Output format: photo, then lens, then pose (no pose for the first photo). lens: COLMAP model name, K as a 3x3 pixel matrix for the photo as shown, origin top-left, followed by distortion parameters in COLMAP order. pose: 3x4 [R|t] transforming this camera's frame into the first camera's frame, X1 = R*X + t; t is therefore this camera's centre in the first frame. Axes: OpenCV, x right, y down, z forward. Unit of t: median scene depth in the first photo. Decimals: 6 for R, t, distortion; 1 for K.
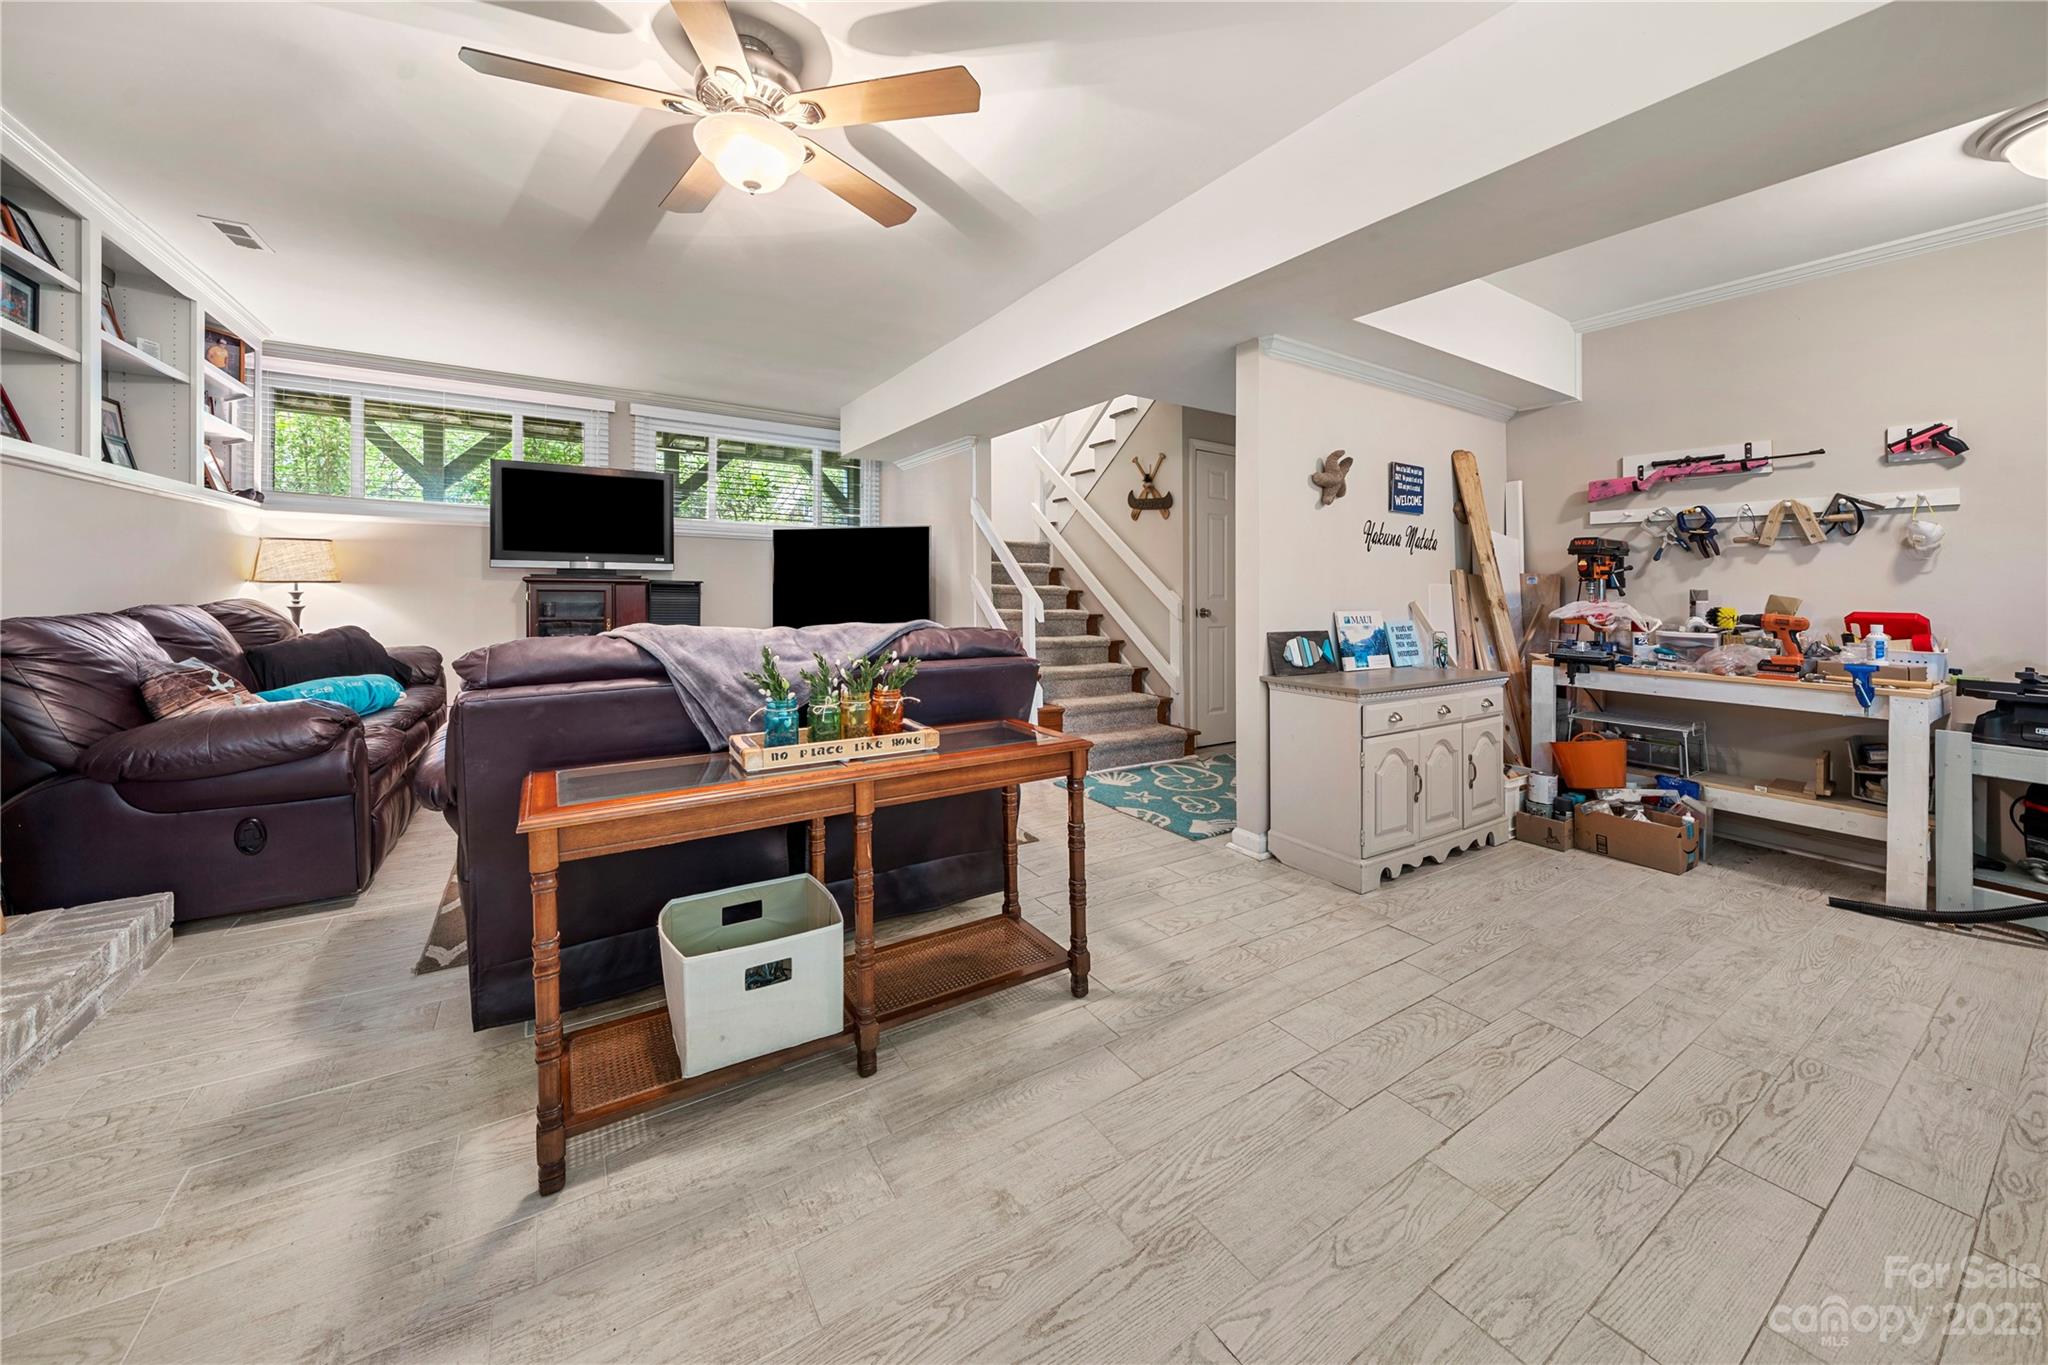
lens RADIAL K [[741.4, 0, 1054.8], [0, 741.4, 613.8], [0, 0, 1]] dist [-0.006011, 0.000258]
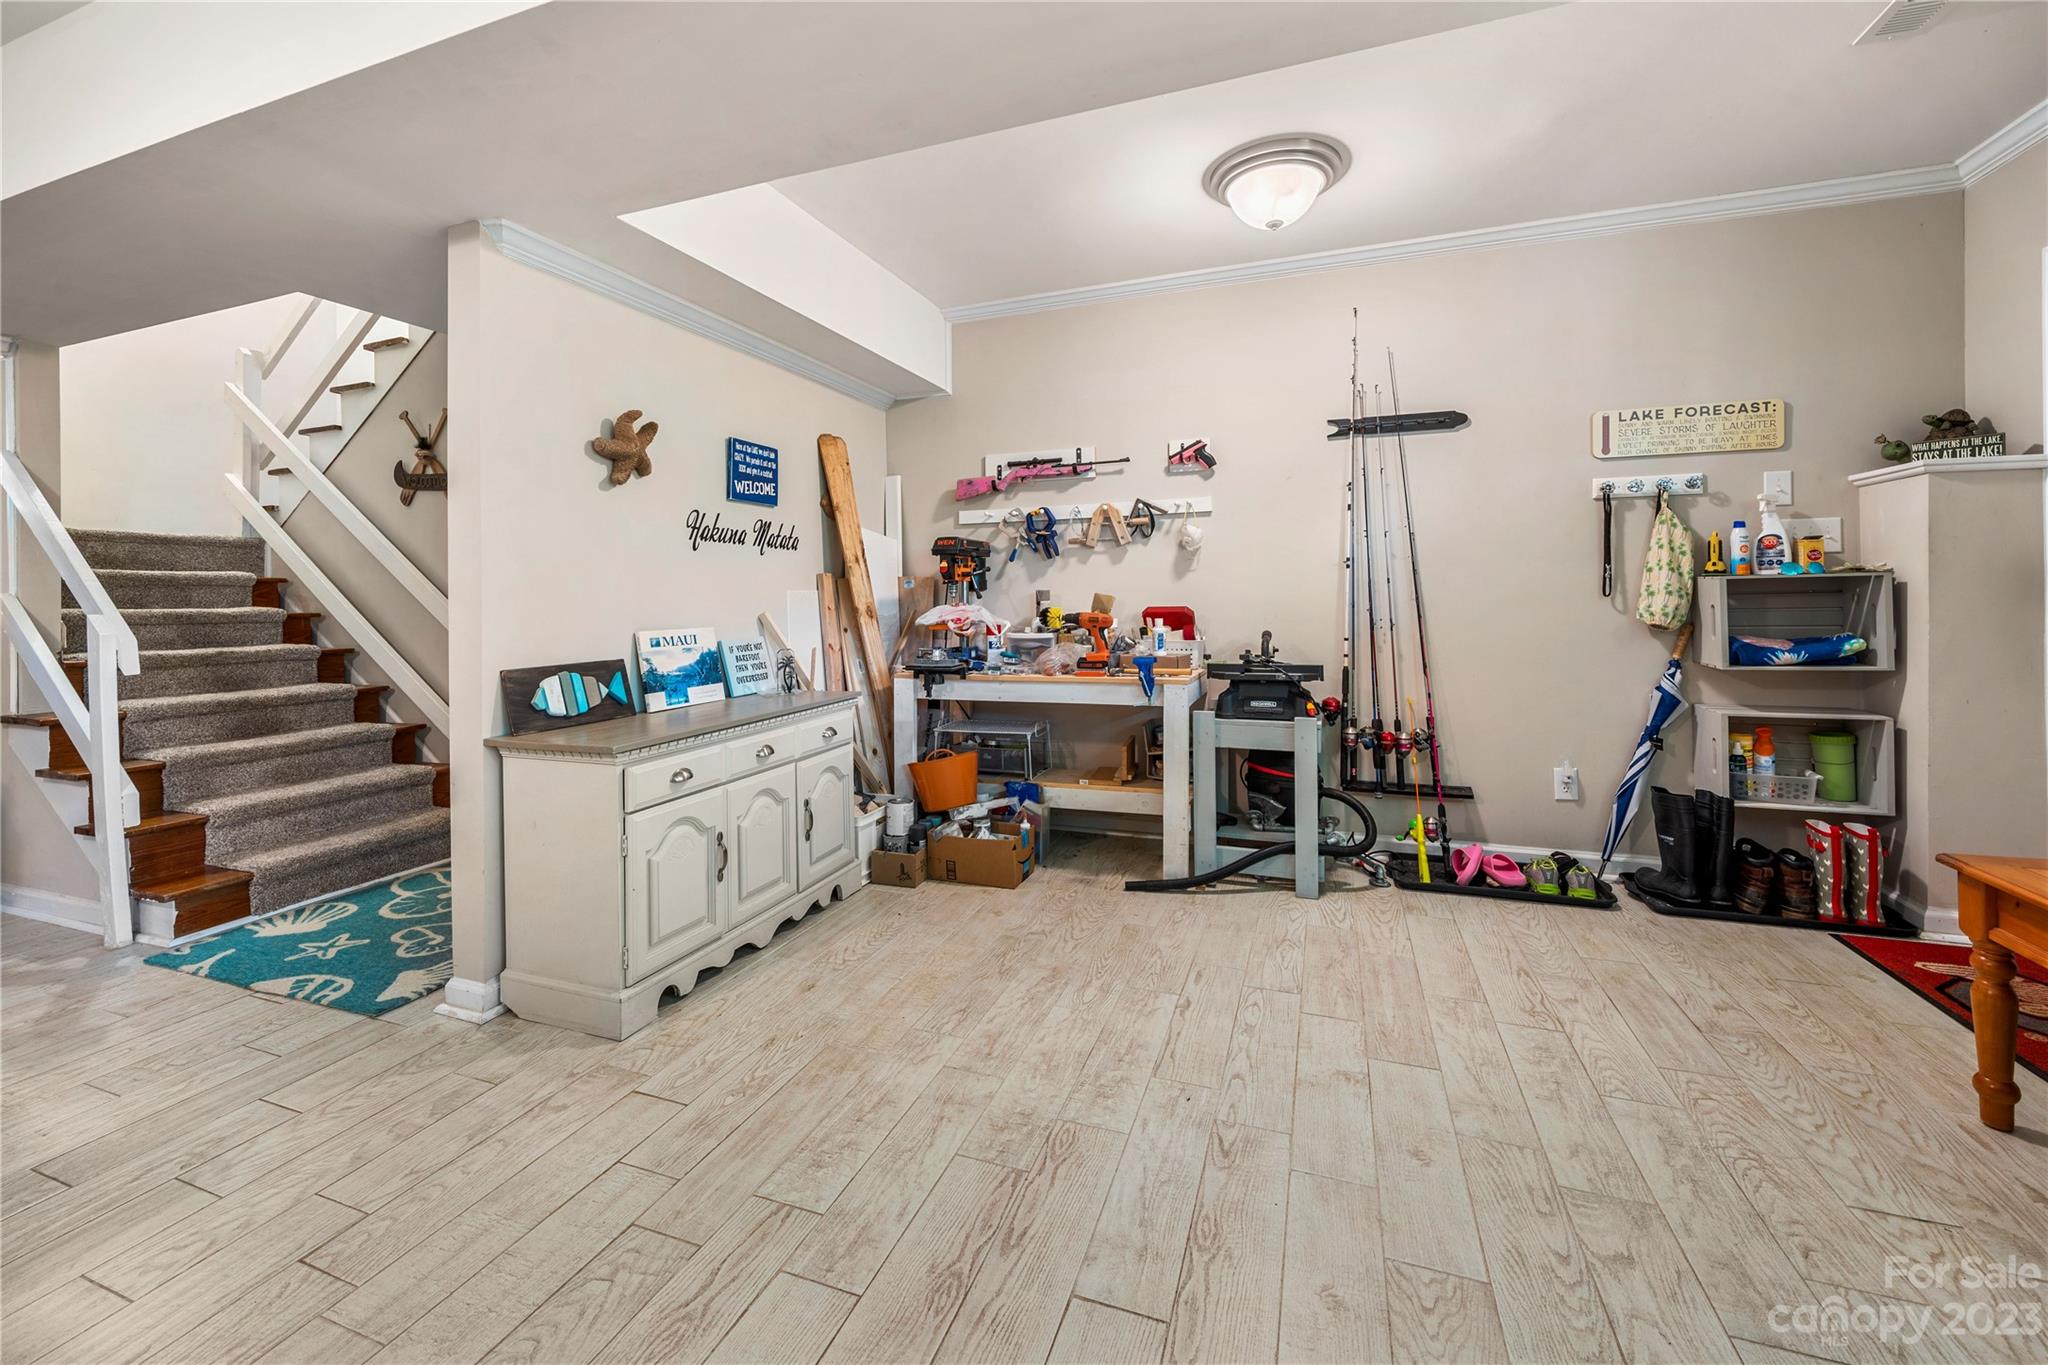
lens RADIAL K [[768.9, 0, 1035.2], [0, 768.9, 682.2], [0, 0, 1]] dist [0.003034, -0.000174]
pose [[0.812355, -0.093318, 0.575649, 0.282160], [0.049449, 0.994581, 0.091448, -0.004152], [-0.581063, -0.045822, 0.812568, 0.161614]]
